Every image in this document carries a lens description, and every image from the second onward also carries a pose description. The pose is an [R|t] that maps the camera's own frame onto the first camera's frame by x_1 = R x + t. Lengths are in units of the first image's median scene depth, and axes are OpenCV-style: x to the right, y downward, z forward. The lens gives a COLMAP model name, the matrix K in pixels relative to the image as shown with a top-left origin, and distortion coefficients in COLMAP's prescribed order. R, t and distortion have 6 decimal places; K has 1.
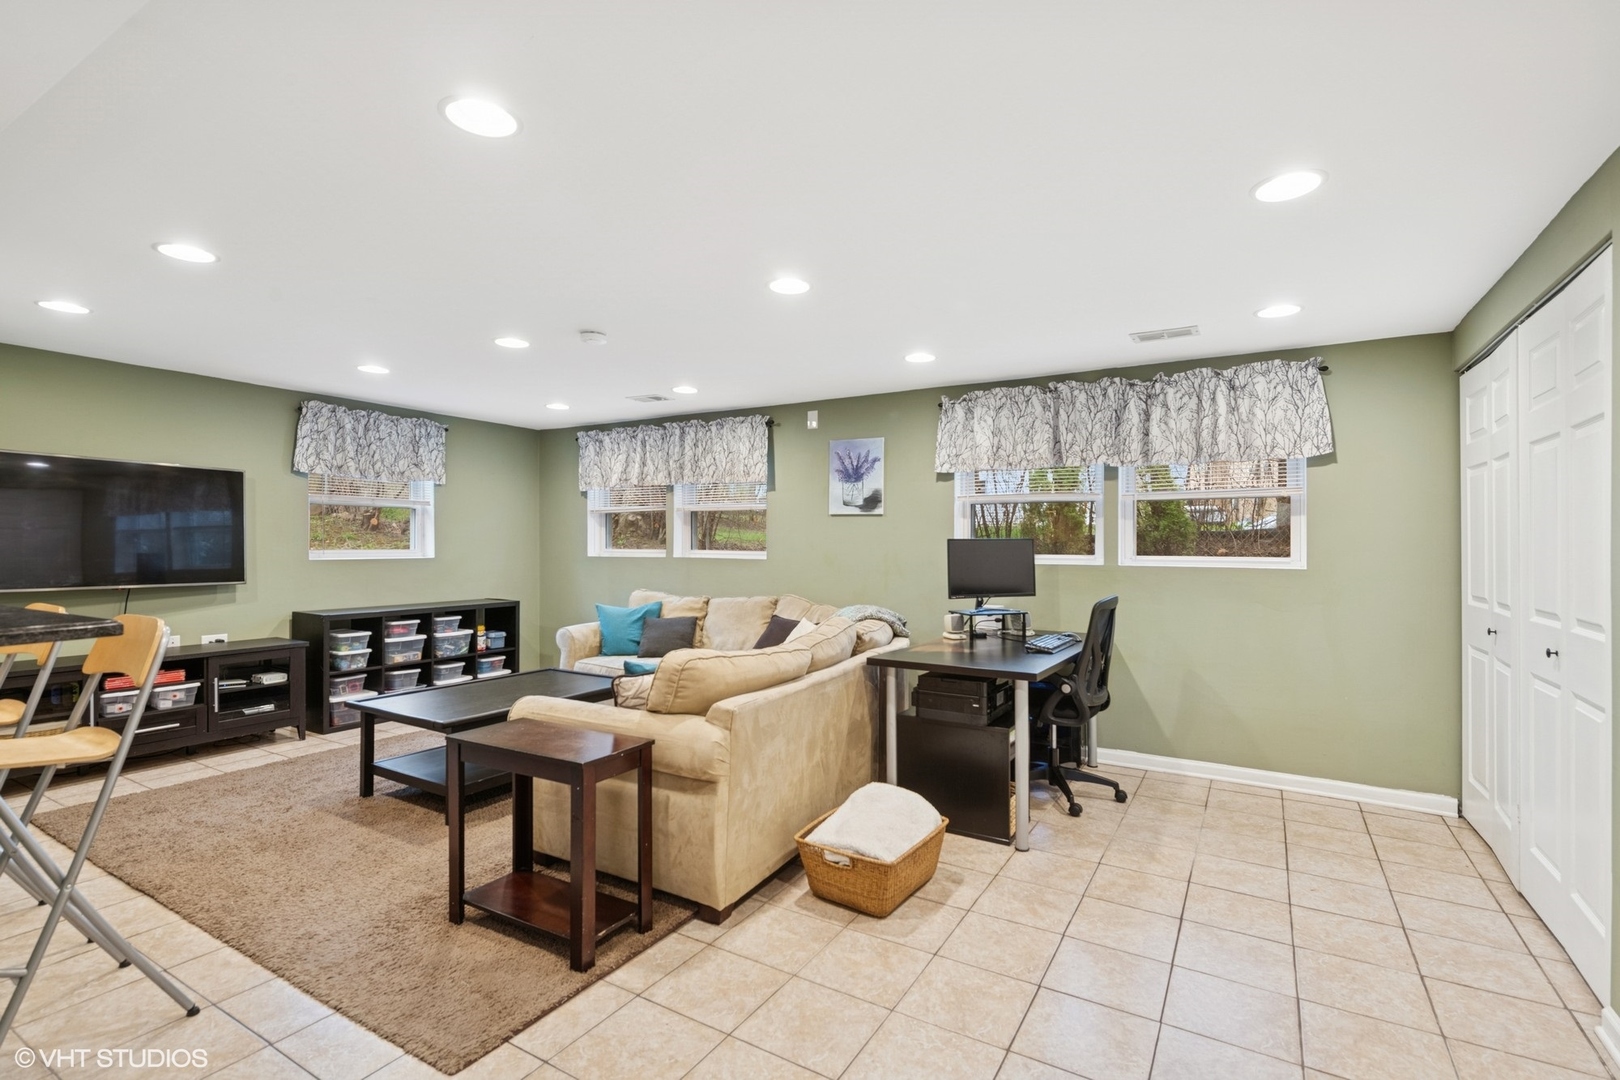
lens RADIAL K [[747.5, 0, 818.4], [0, 747.5, 557.1], [0, 0, 1]] dist [0.004230, -0.001730]
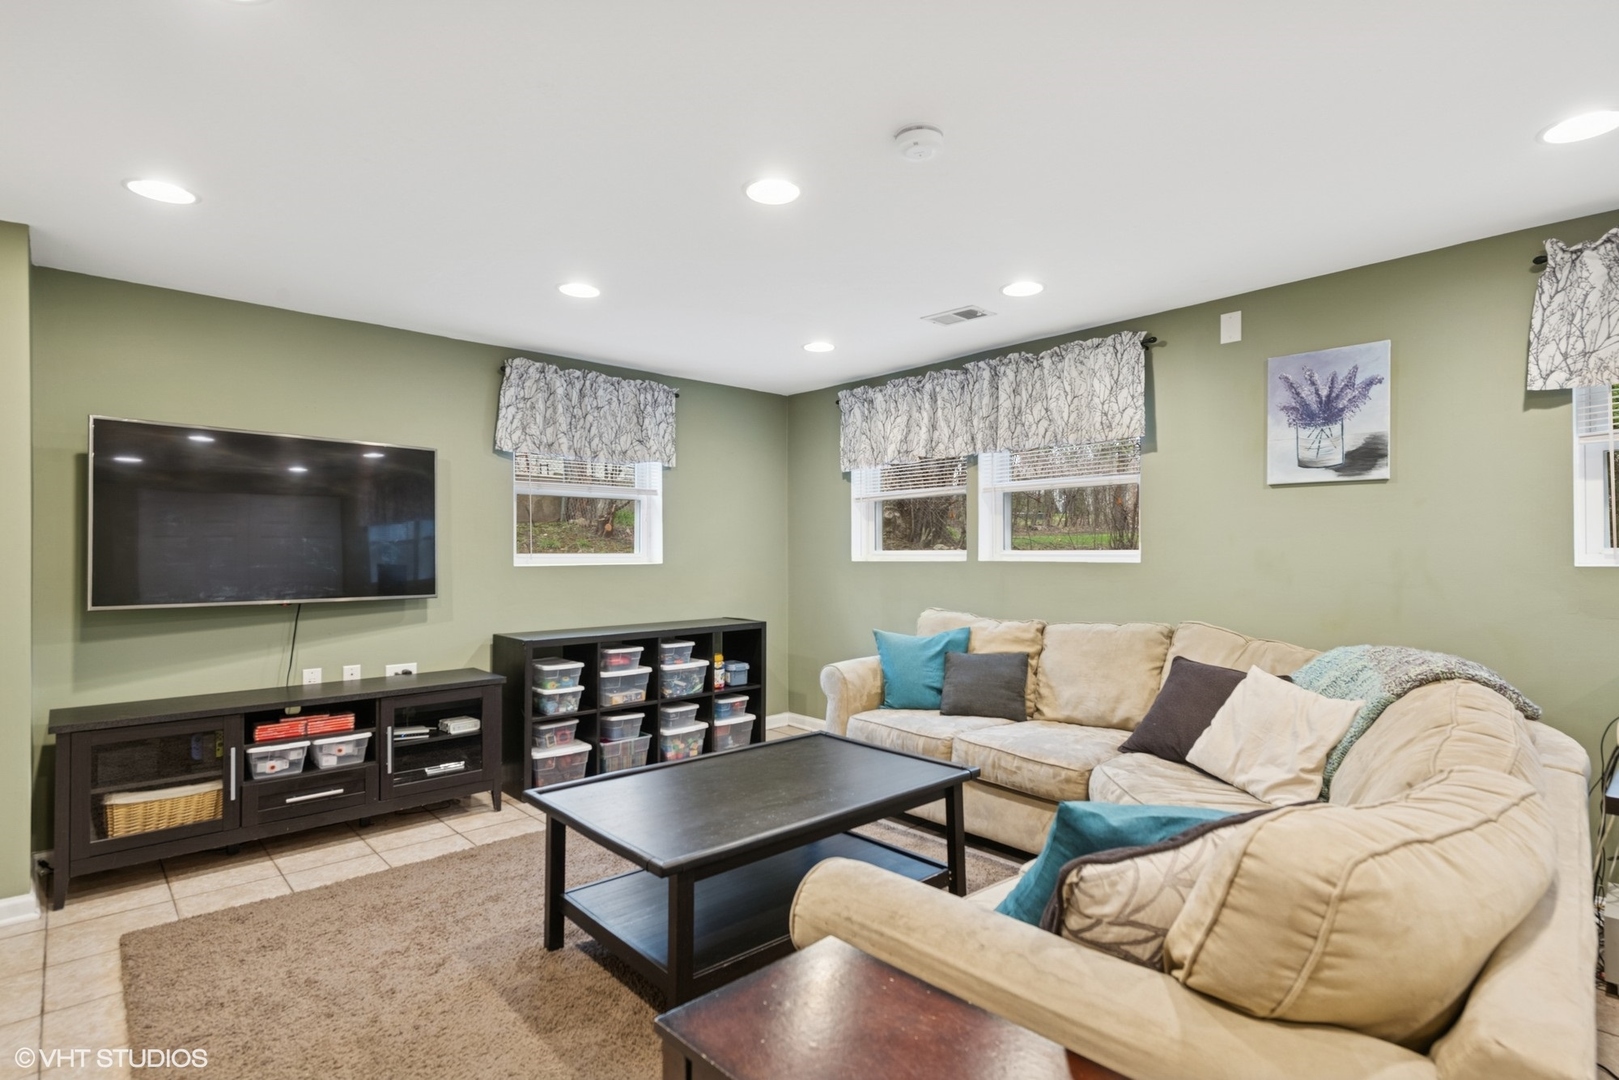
lens RADIAL K [[802.8, 0, 805.4], [0, 802.8, 543.6], [0, 0, 1]] dist [0.001601, 0.000956]
pose [[0.952685, -0.013297, -0.303668, -0.152168], [0.004459, 0.999547, -0.029779, 0.006673], [0.303926, 0.027016, 0.952312, 0.320490]]
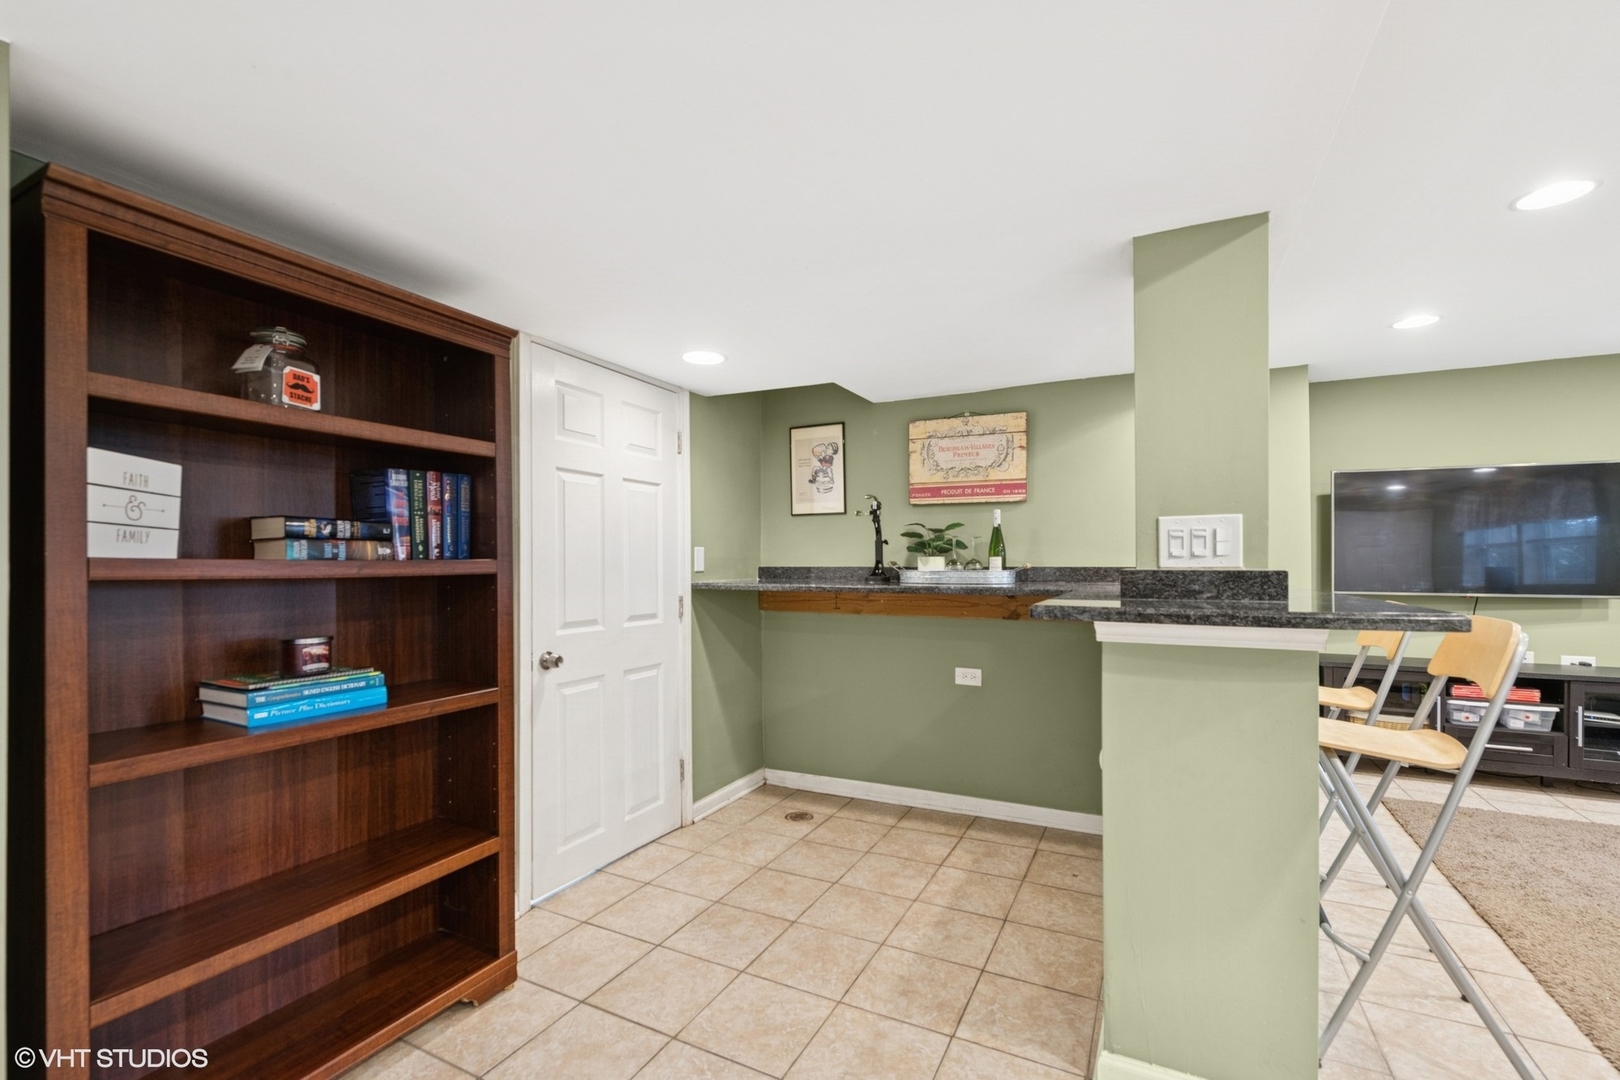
lens RADIAL K [[687.2, 0, 799.4], [0, 687.2, 562.7], [0, 0, 1]] dist [-0.001936, -0.001269]
pose [[0.047072, -0.003239, -0.998886, -0.058430], [-0.014523, 0.999887, -0.003926, 0.011815], [0.998786, 0.014692, 0.047020, 0.062682]]
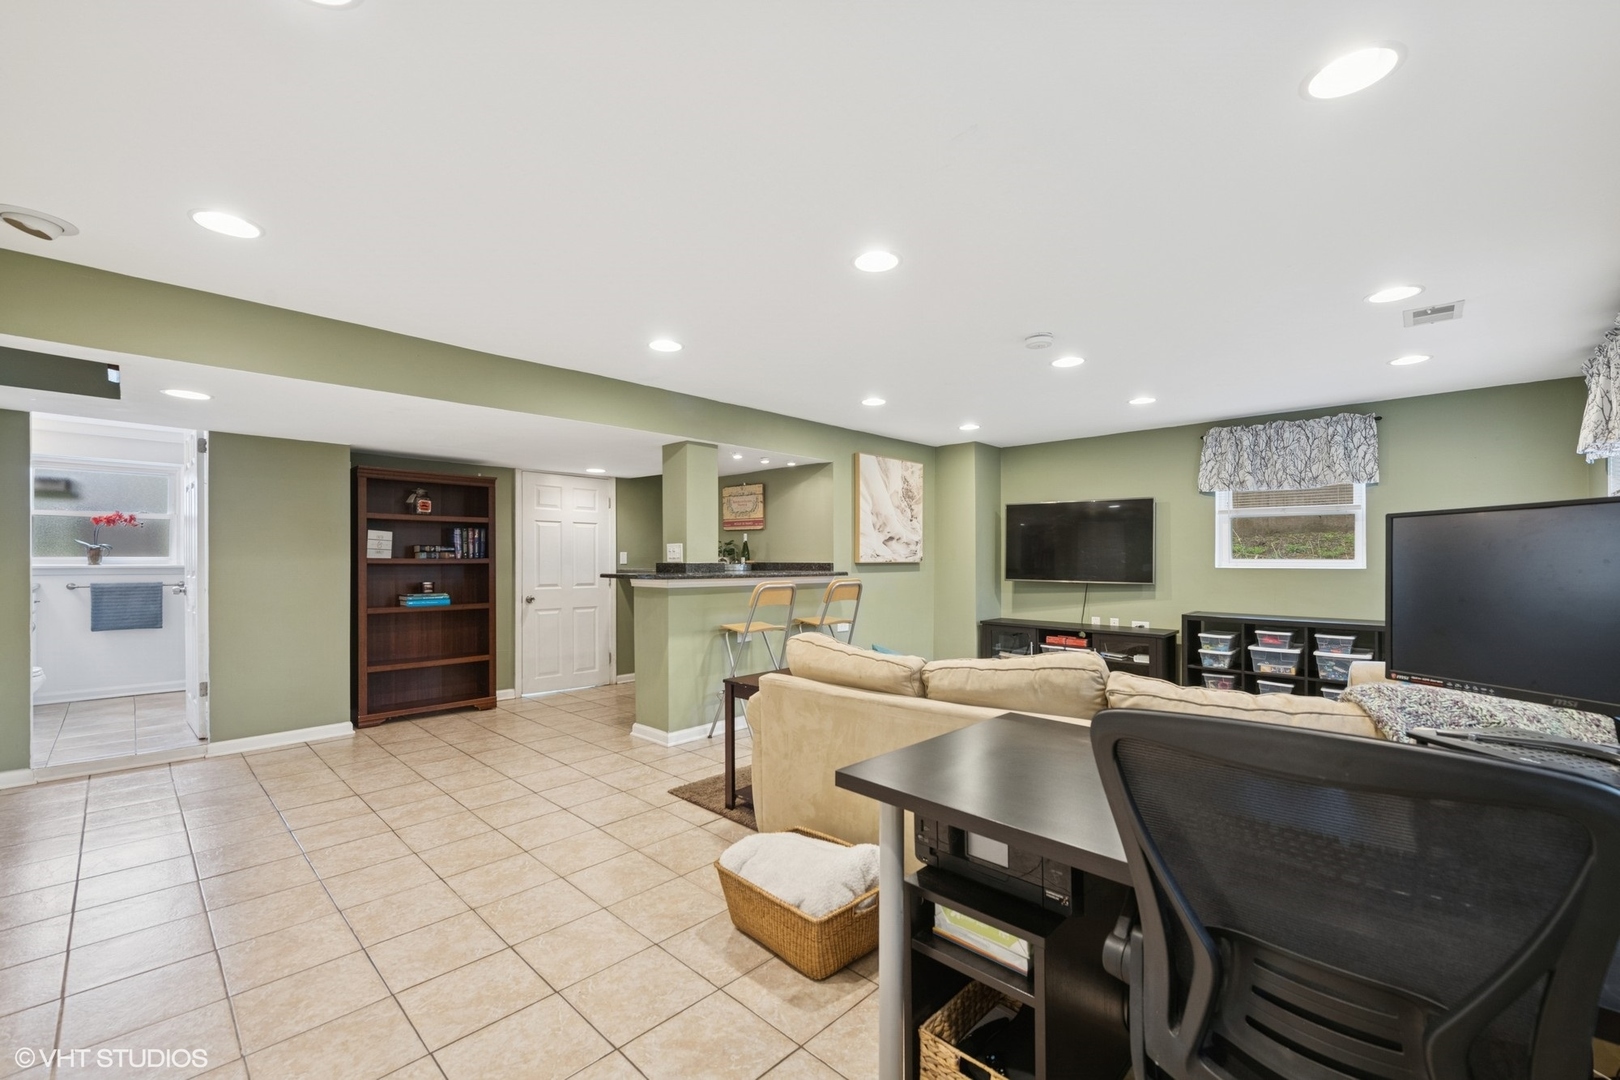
lens RADIAL K [[687.2, 0, 836.5], [0, 687.2, 566.2], [0, 0, 1]] dist [-0.001936, -0.001269]
pose [[-0.231968, 0.005012, -0.972710, 0.492850], [-0.018589, 0.999781, 0.009584, 0.002391], [0.972546, 0.020305, -0.231825, 0.709565]]
